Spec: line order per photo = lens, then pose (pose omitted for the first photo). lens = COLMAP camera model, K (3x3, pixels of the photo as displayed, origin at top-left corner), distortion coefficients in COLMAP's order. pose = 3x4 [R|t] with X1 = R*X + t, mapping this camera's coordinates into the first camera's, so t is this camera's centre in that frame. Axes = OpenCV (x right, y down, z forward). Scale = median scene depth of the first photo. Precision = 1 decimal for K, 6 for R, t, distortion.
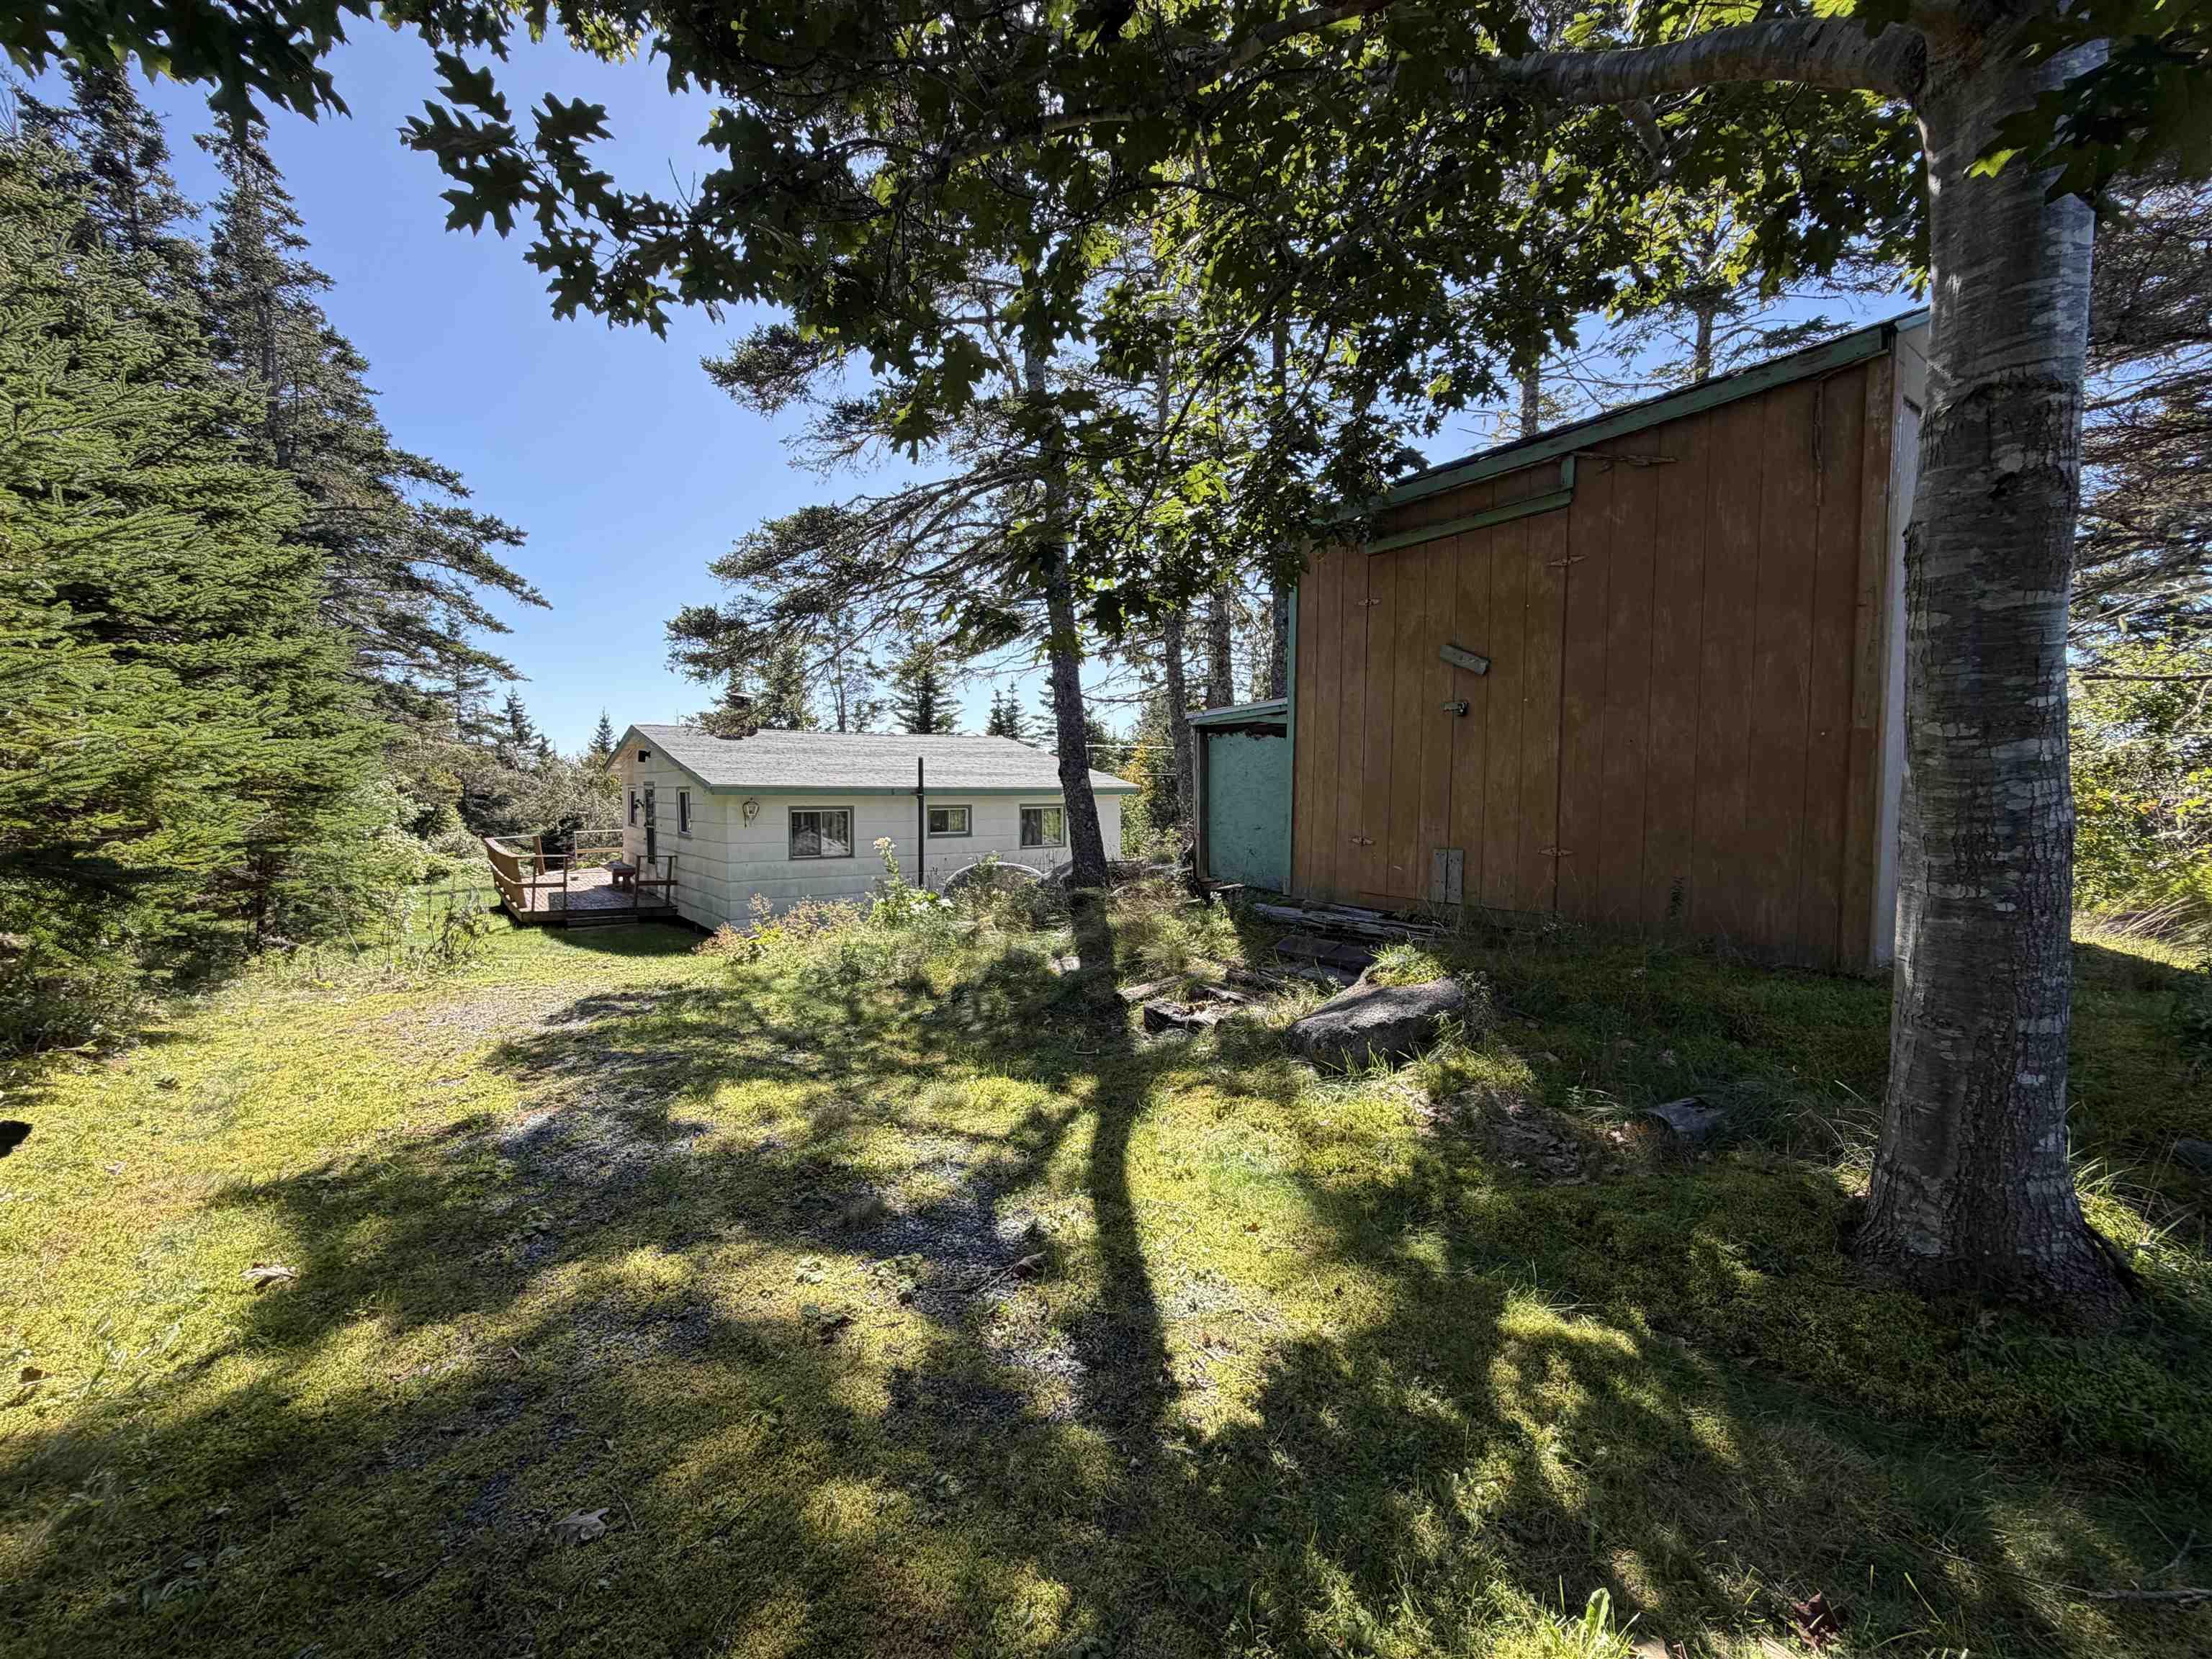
lens RADIAL K [[879.3, 0, 1105.9], [0, 879.3, 837.3], [0, 0, 1]] dist [-0.001162, 0.000338]
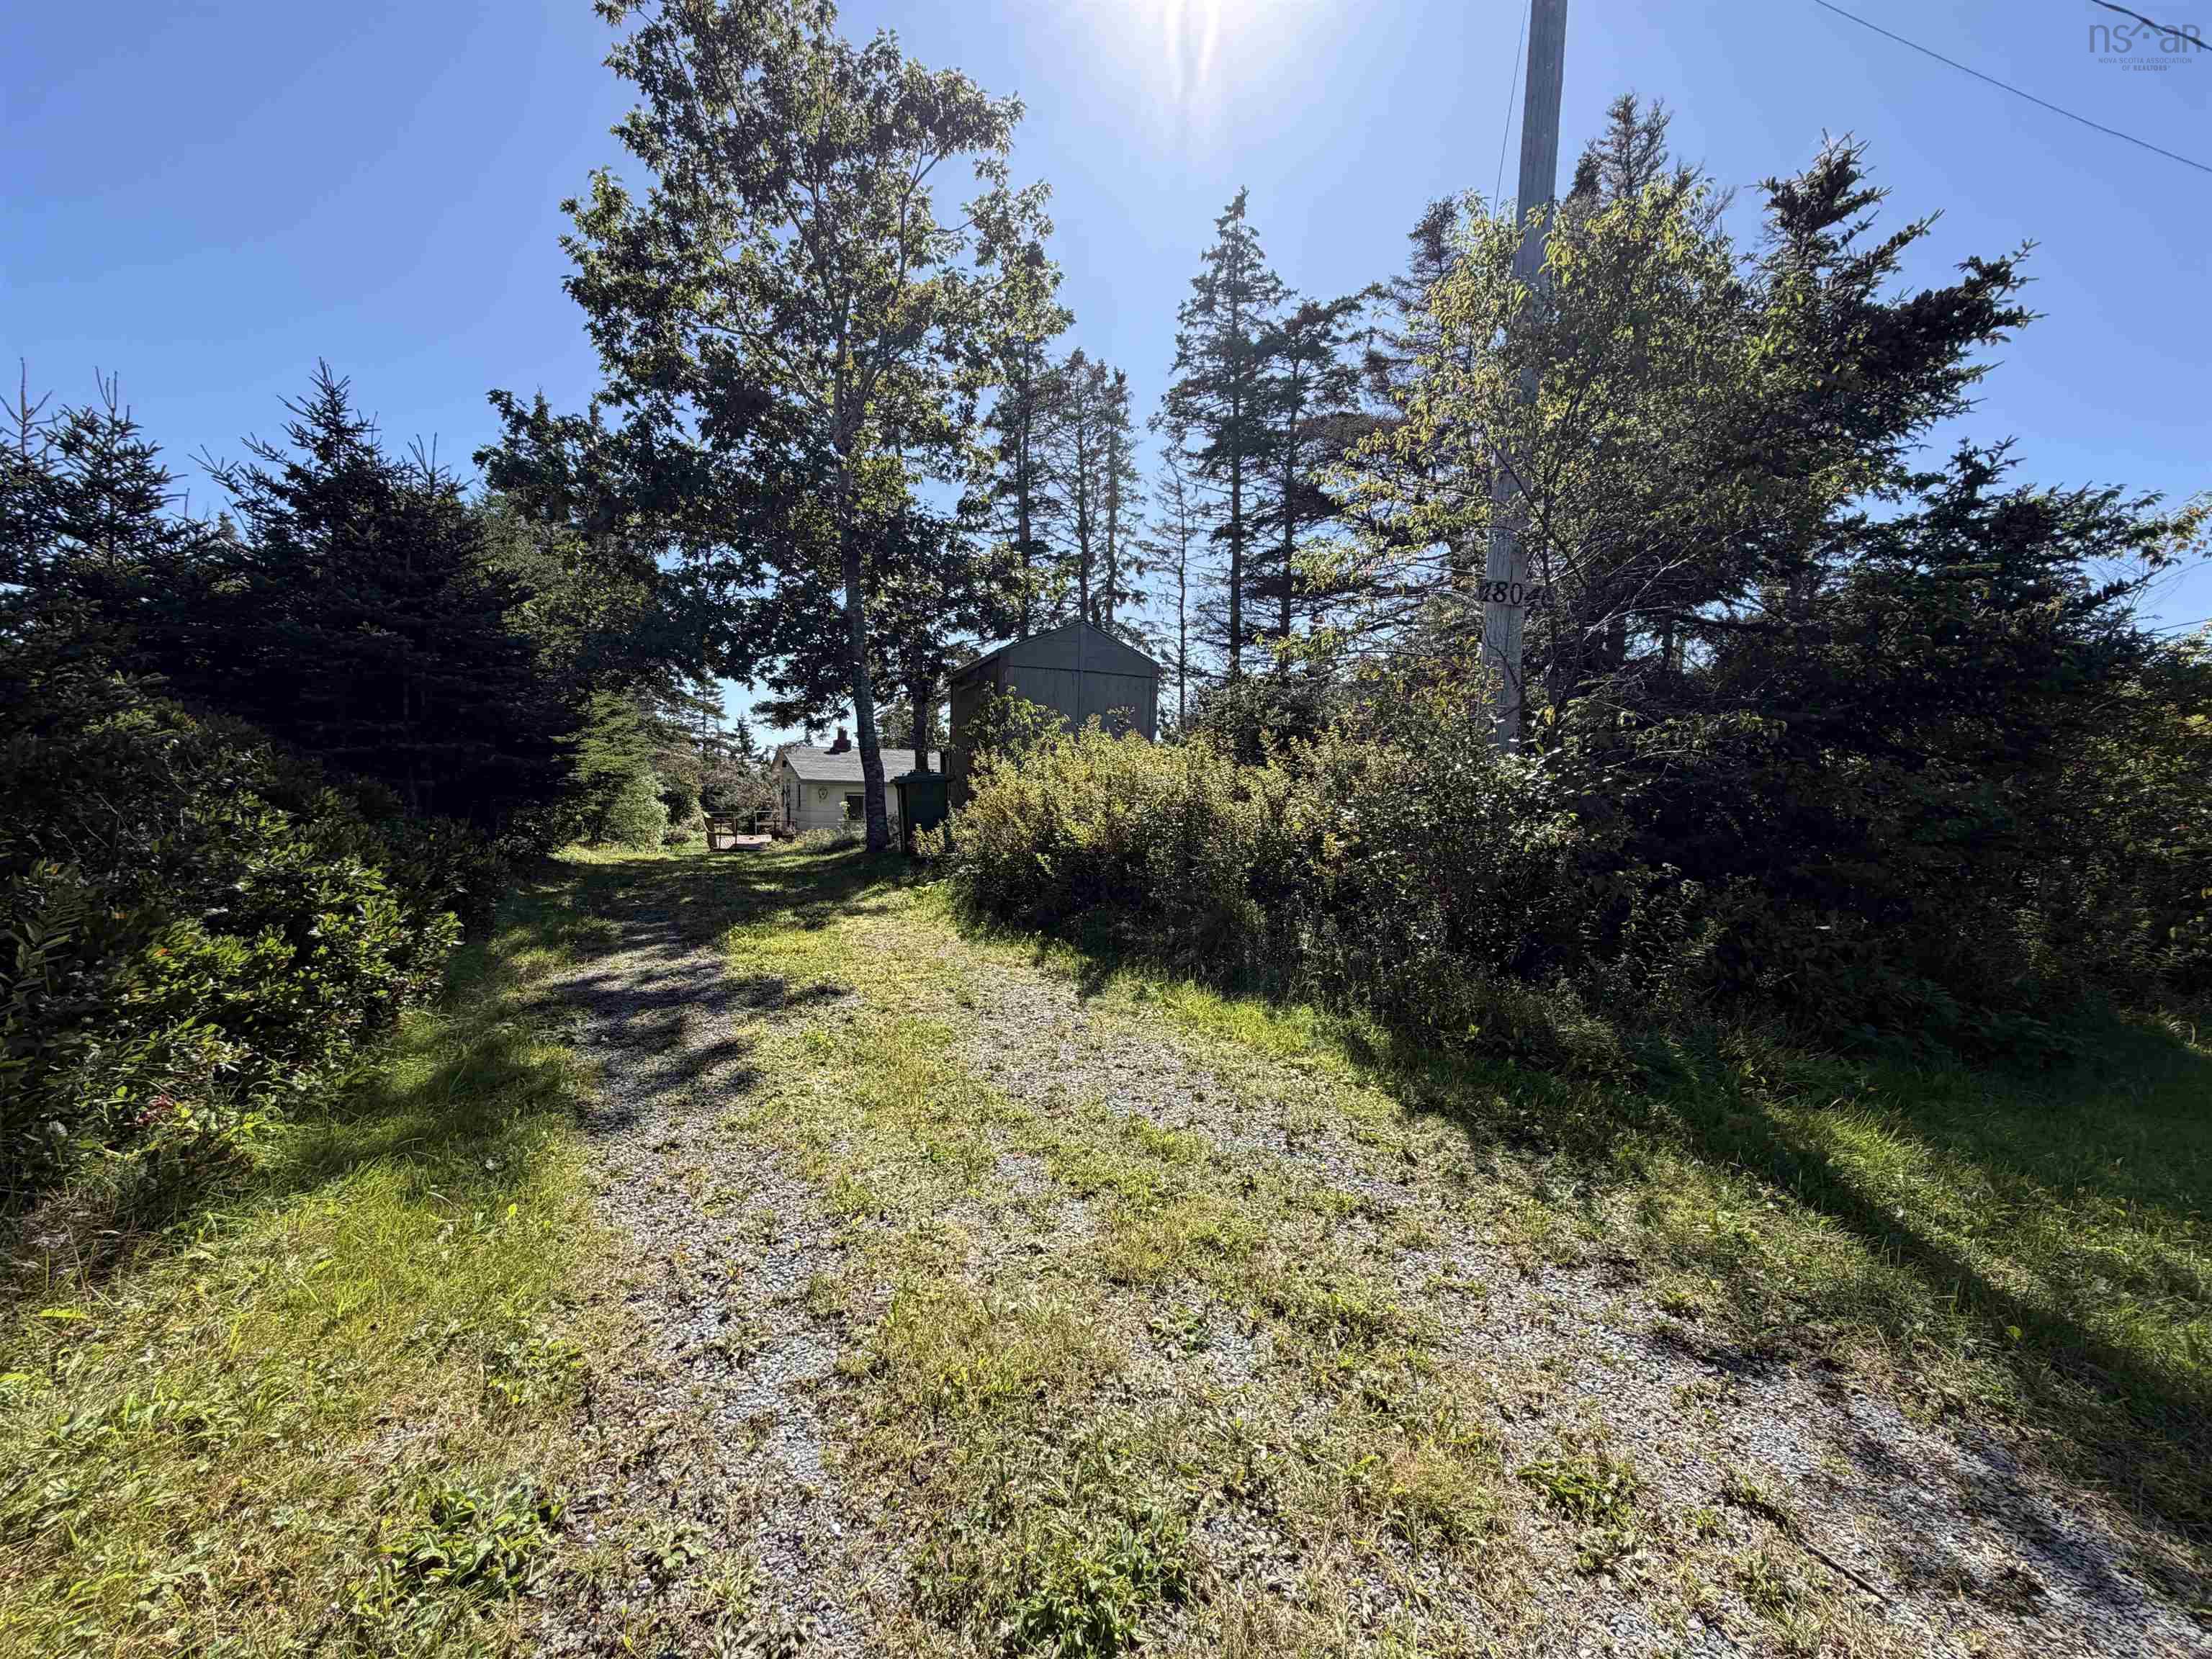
lens RADIAL K [[879.3, 0, 1106.1], [0, 879.3, 822.9], [0, 0, 1]] dist [-0.001162, 0.000338]
pose [[0.976500, 0.014002, -0.215061, 0.282538], [-0.019343, 0.999554, -0.022747, 0.032151], [0.214647, 0.026372, 0.976336, -0.329535]]
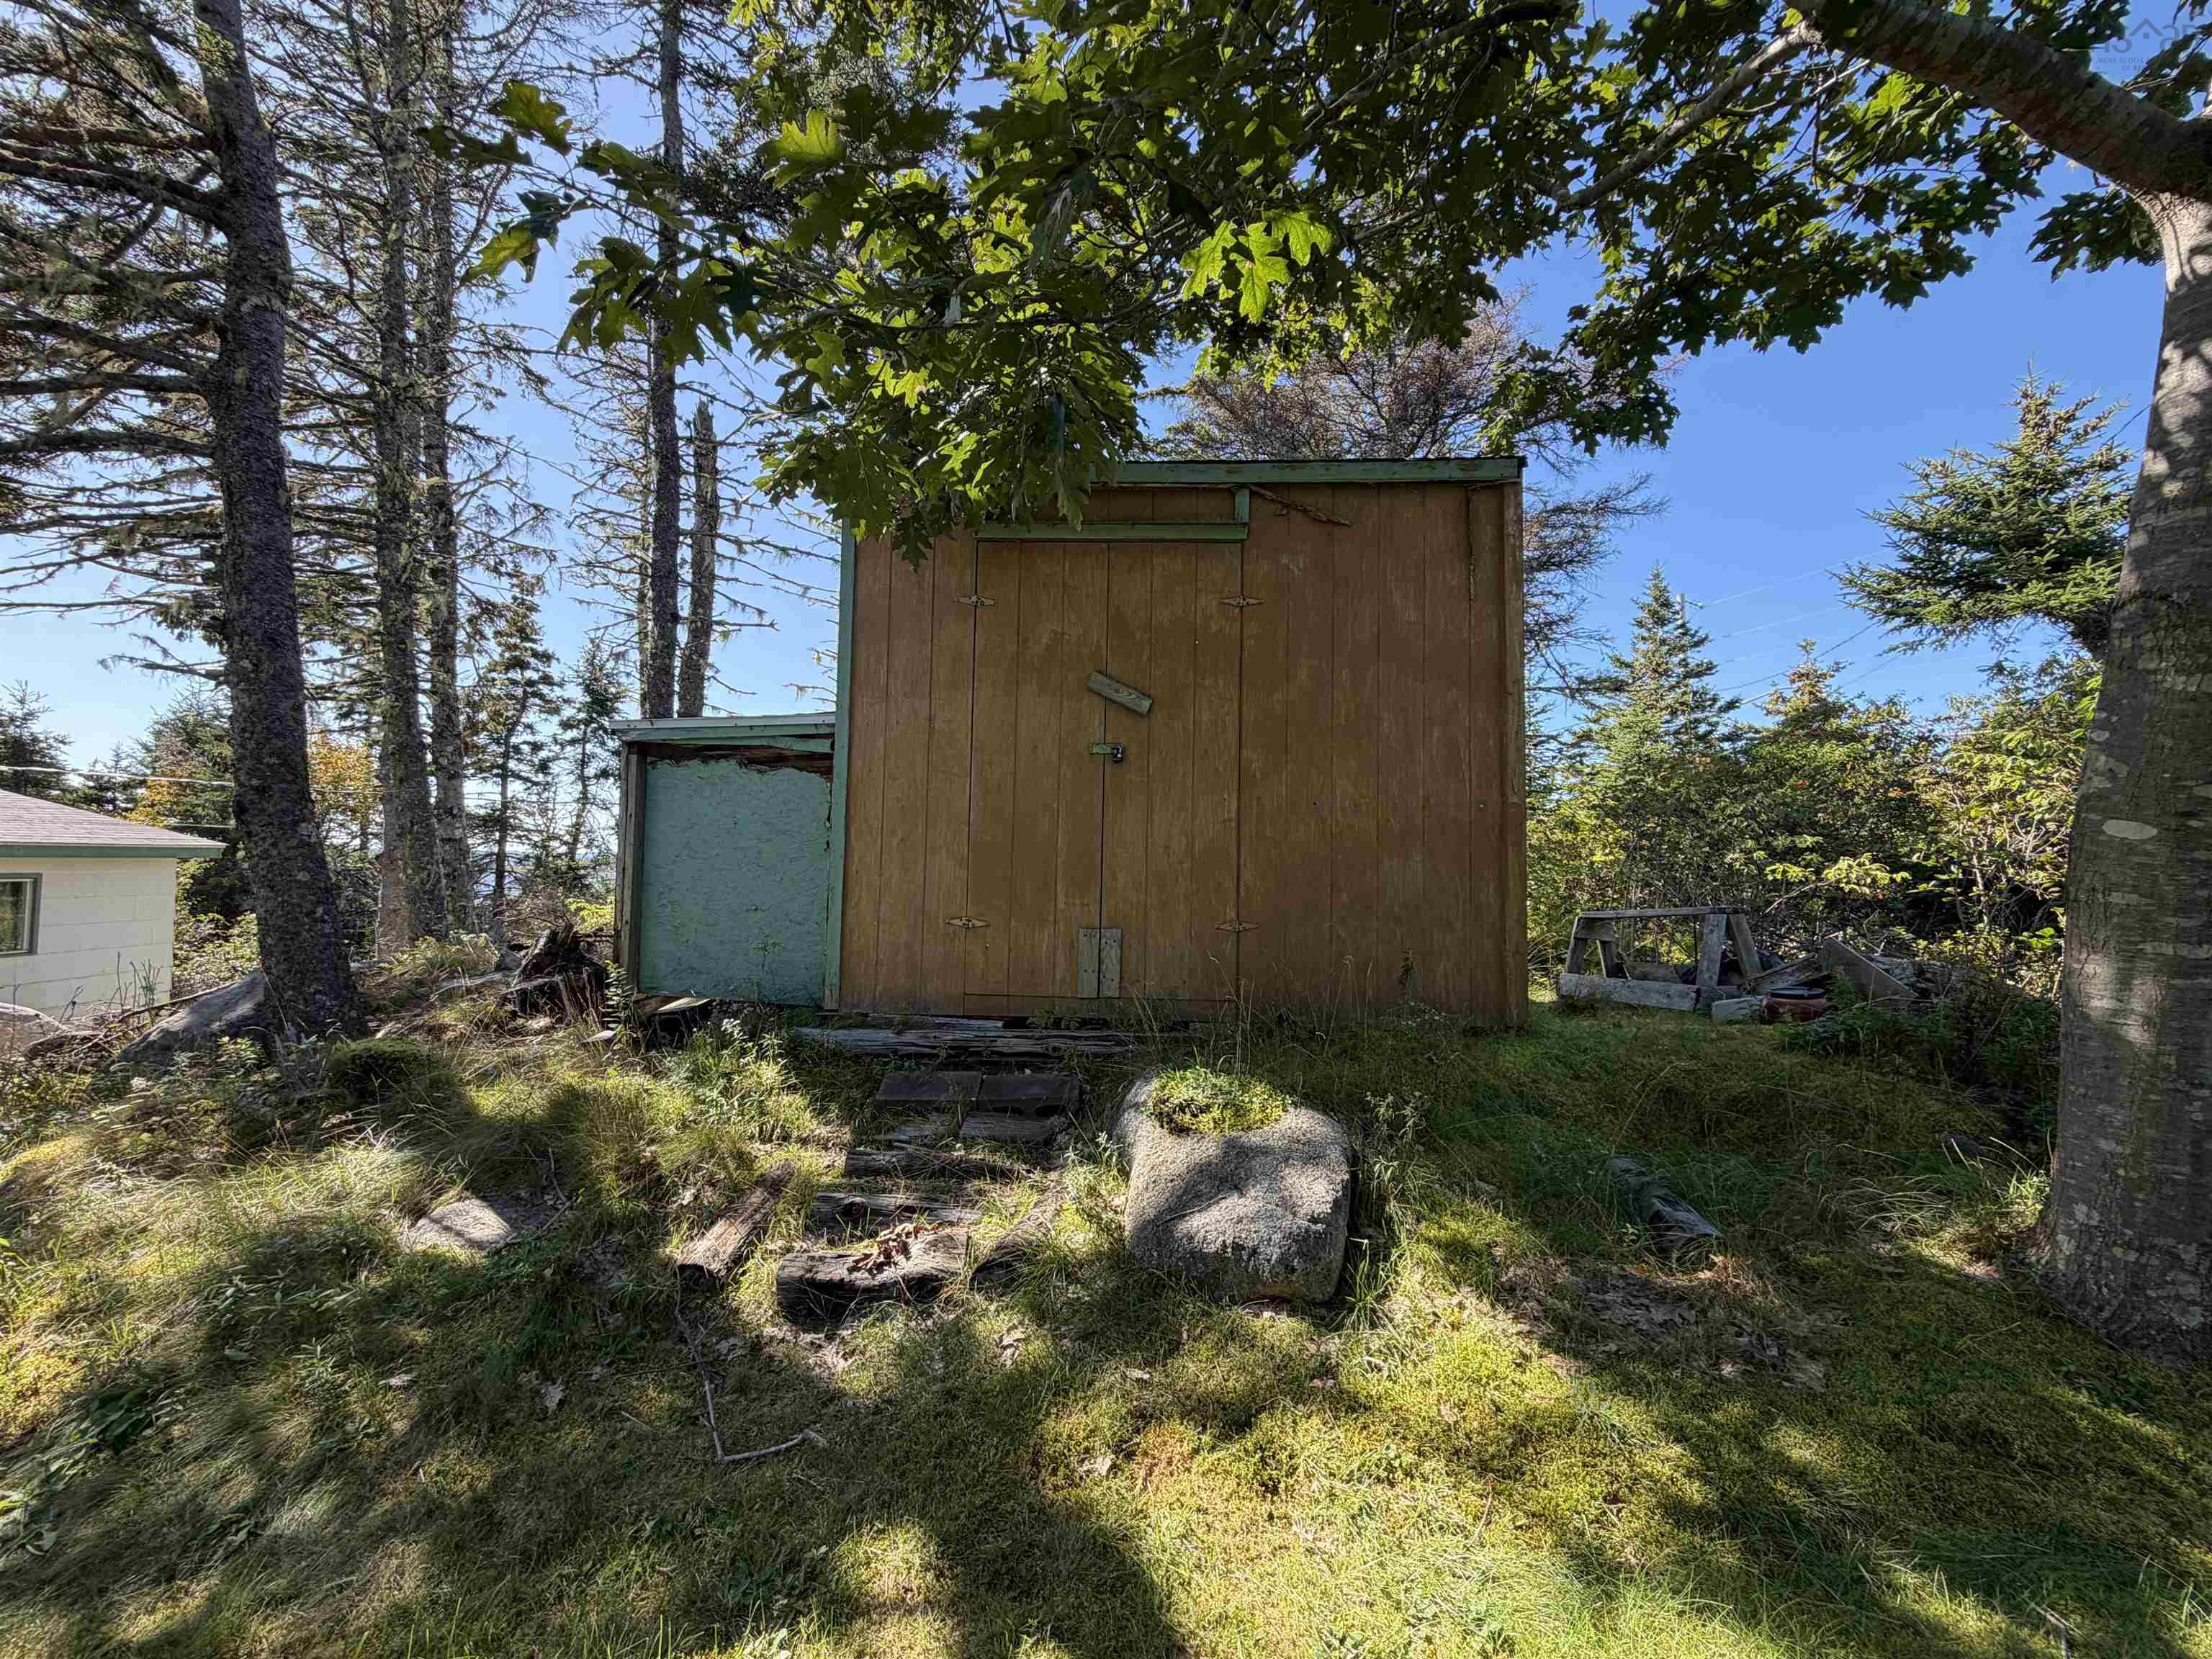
lens RADIAL K [[879.3, 0, 1106.3], [0, 879.3, 830.7], [0, 0, 1]] dist [-0.001162, 0.000338]
pose [[0.611461, 0.043365, 0.790085, -0.249469], [0.028879, 0.996609, -0.077051, -0.014358], [-0.790747, 0.069931, 0.608136, 0.549510]]
